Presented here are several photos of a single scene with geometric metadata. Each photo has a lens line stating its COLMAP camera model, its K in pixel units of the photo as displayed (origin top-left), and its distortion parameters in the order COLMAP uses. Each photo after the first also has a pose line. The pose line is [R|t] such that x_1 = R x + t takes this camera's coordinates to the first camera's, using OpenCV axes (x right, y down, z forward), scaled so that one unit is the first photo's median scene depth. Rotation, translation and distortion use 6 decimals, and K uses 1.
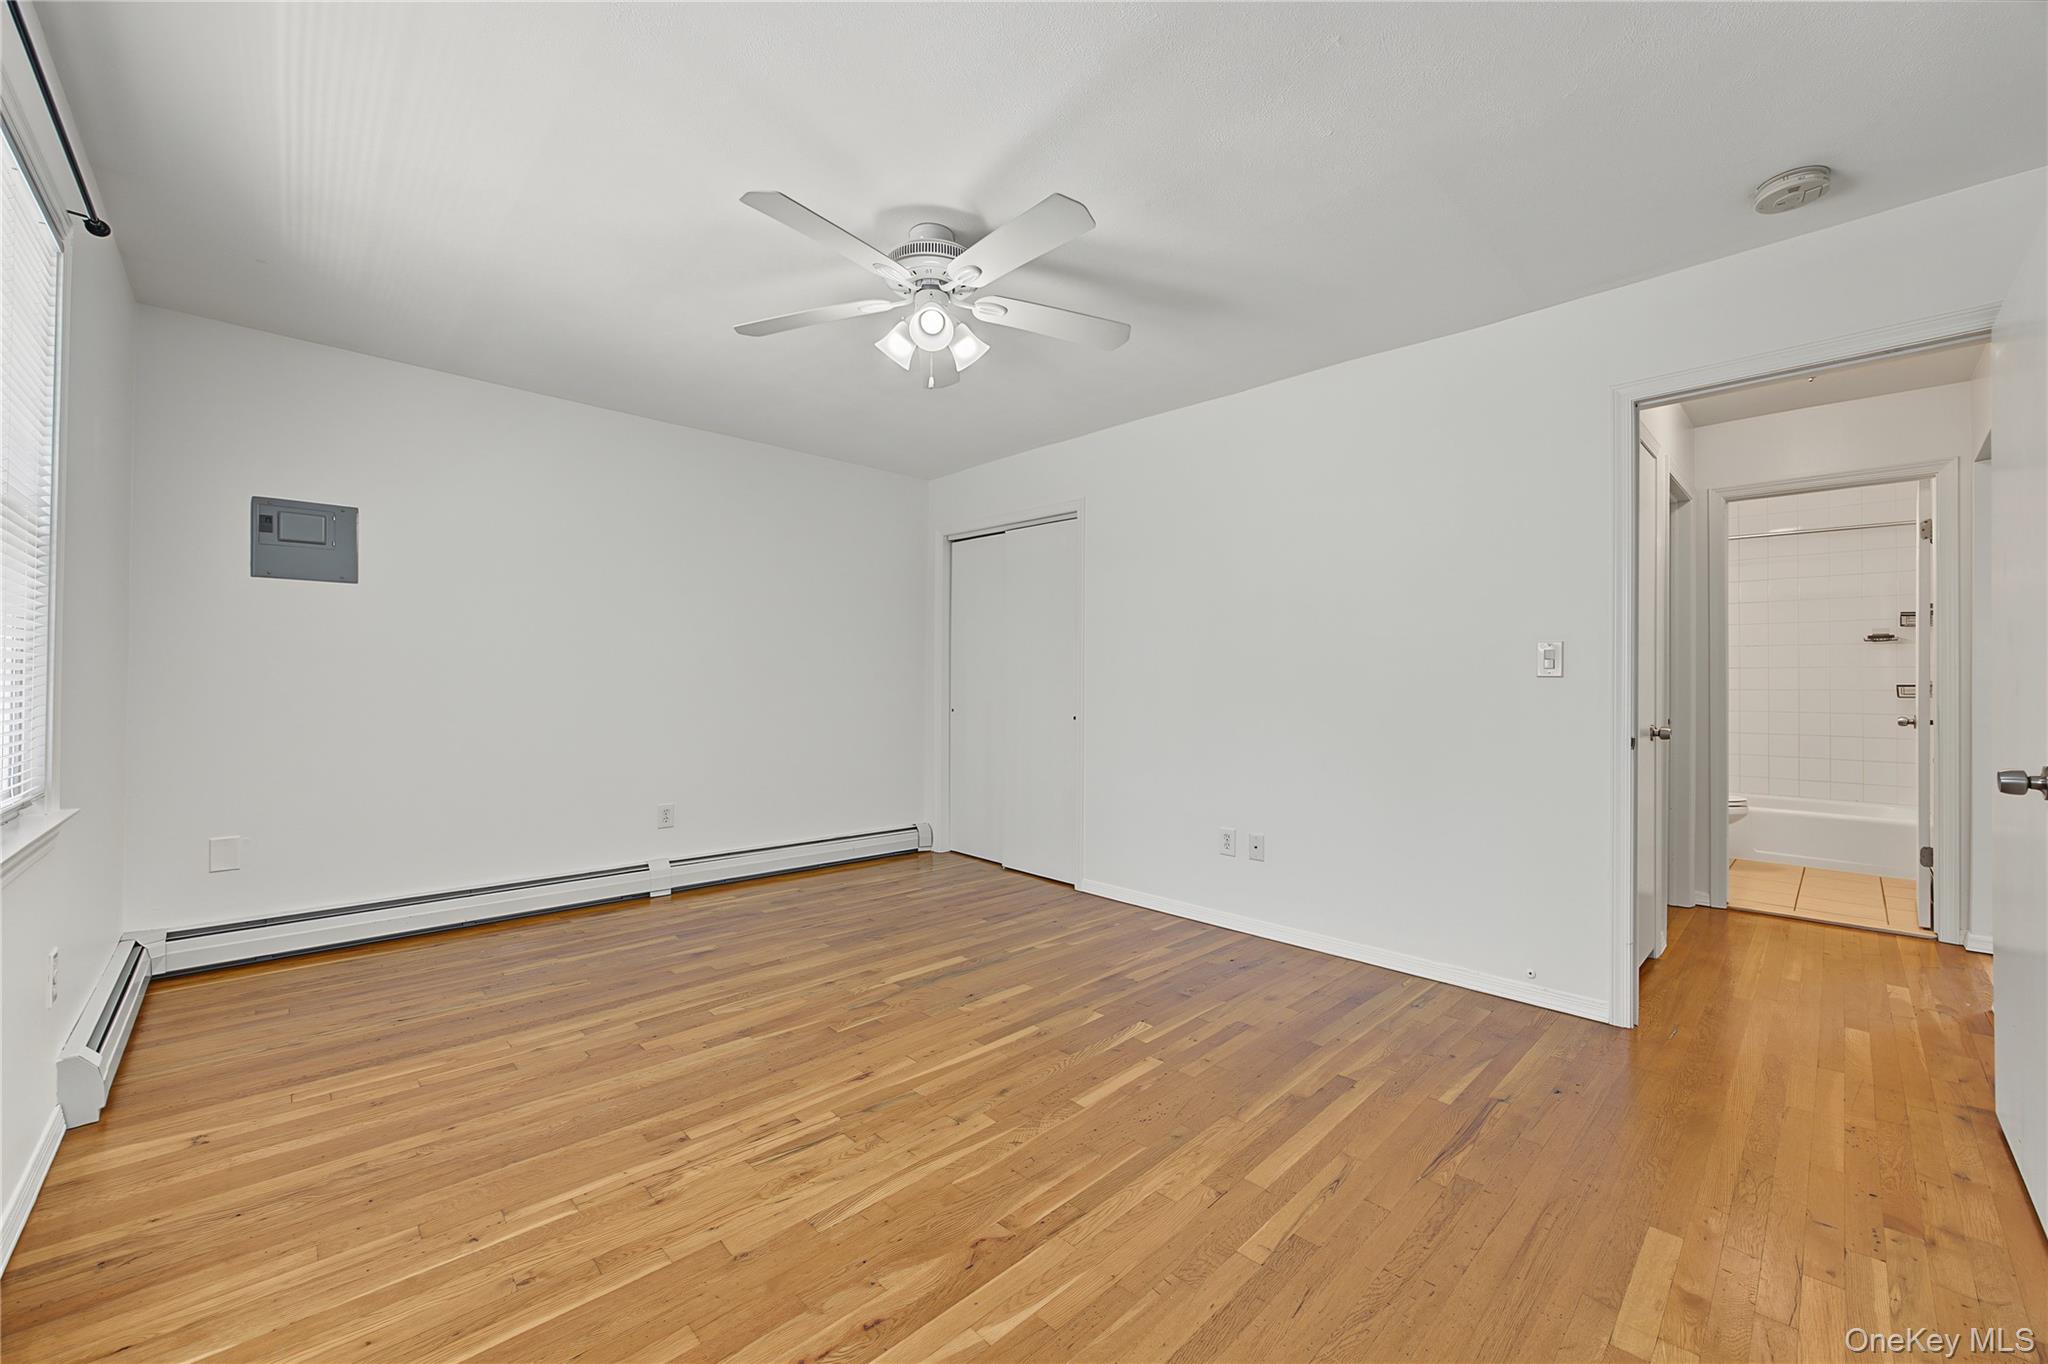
lens RADIAL K [[804.9, 0, 1035.5], [0, 804.9, 683.6], [0, 0, 1]] dist [-0.028369, 0.007126]
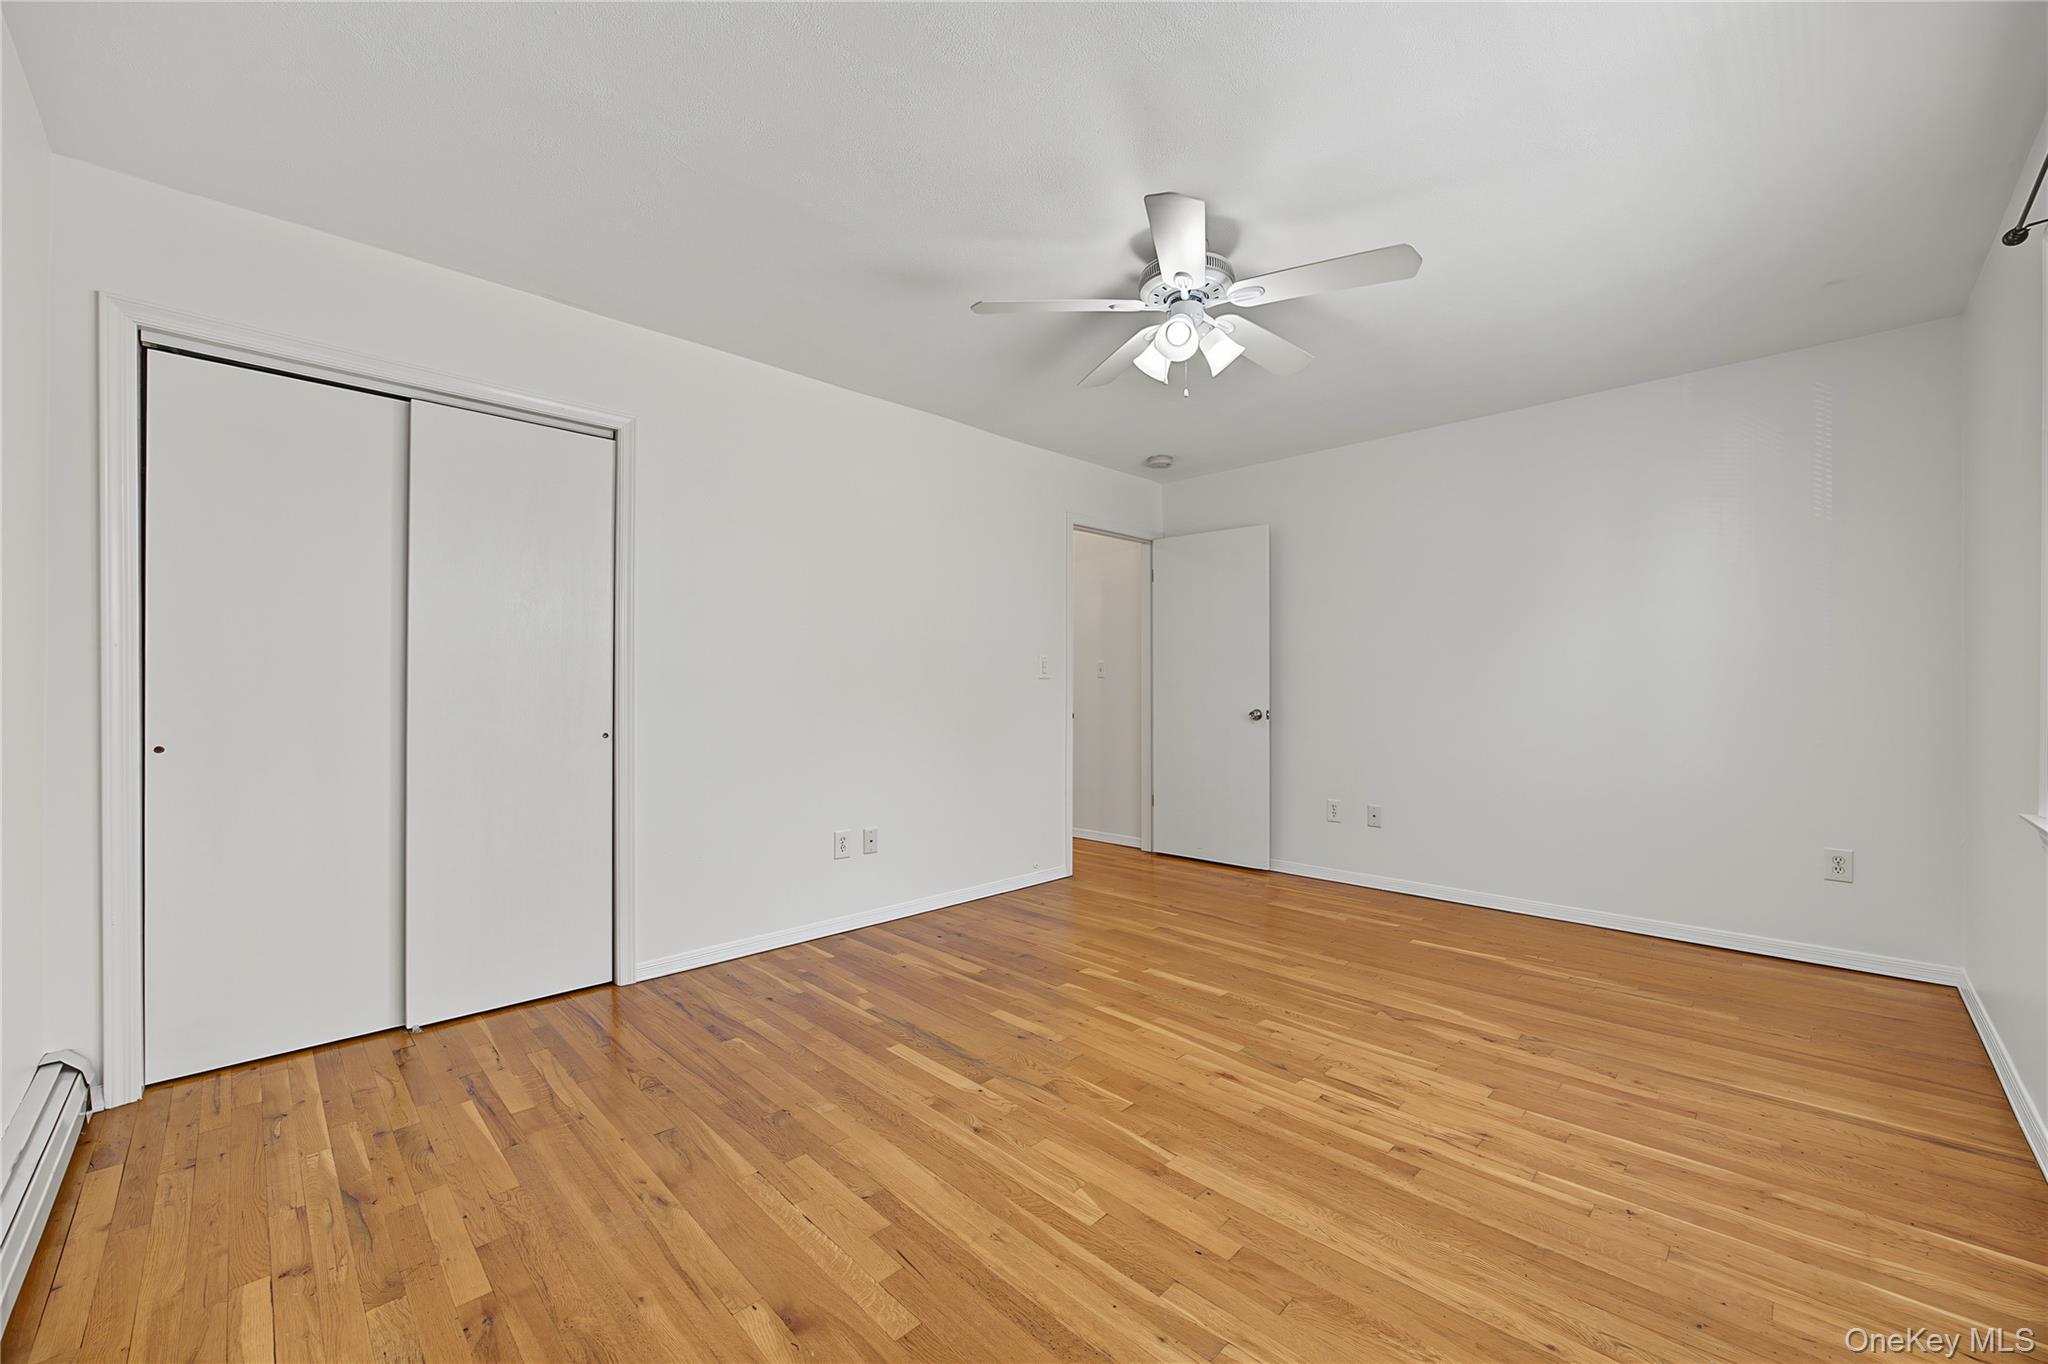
lens RADIAL K [[795.1, 0, 1040.4], [0, 795.1, 688.0], [0, 0, 1]] dist [-0.010191, 0.000323]
pose [[-0.029092, -0.004248, 0.999568, -1.003675], [-0.004369, 0.999982, 0.004122, -0.003770], [-0.999567, -0.004248, -0.029110, 1.048728]]
